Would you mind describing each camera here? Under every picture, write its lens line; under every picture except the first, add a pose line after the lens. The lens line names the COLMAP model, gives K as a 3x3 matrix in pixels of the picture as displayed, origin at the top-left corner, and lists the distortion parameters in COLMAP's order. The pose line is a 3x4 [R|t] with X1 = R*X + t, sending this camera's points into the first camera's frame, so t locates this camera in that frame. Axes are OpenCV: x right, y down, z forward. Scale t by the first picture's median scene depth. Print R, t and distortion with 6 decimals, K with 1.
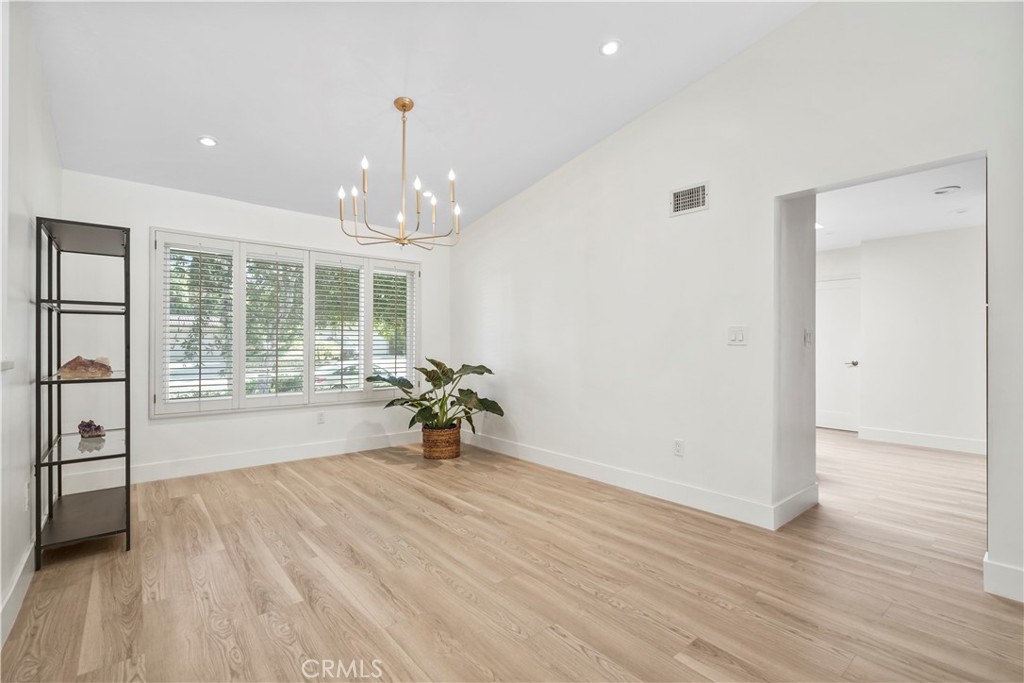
lens RADIAL K [[467.9, 0, 506.3], [0, 467.9, 342.4], [0, 0, 1]] dist [-0.001521, 0.000085]
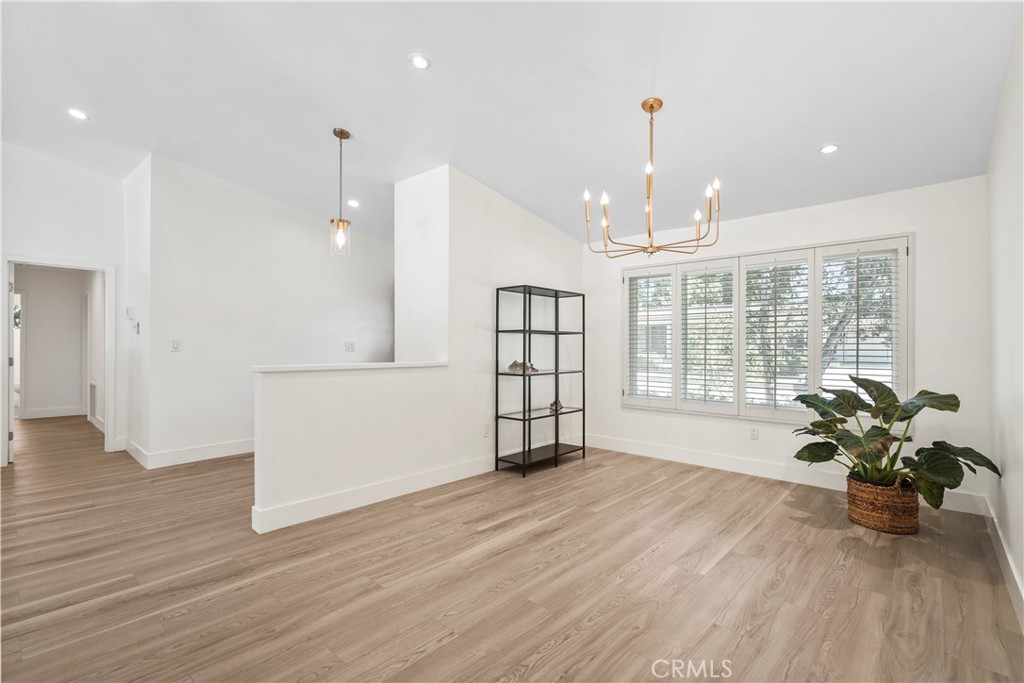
lens RADIAL K [[467.9, 0, 506.9], [0, 467.9, 342.5], [0, 0, 1]] dist [-0.001521, 0.000085]
pose [[0.130137, -0.008426, -0.991460, 0.677425], [0.005268, 0.999956, -0.007807, -0.021124], [0.991482, -0.004207, 0.130176, 0.574791]]
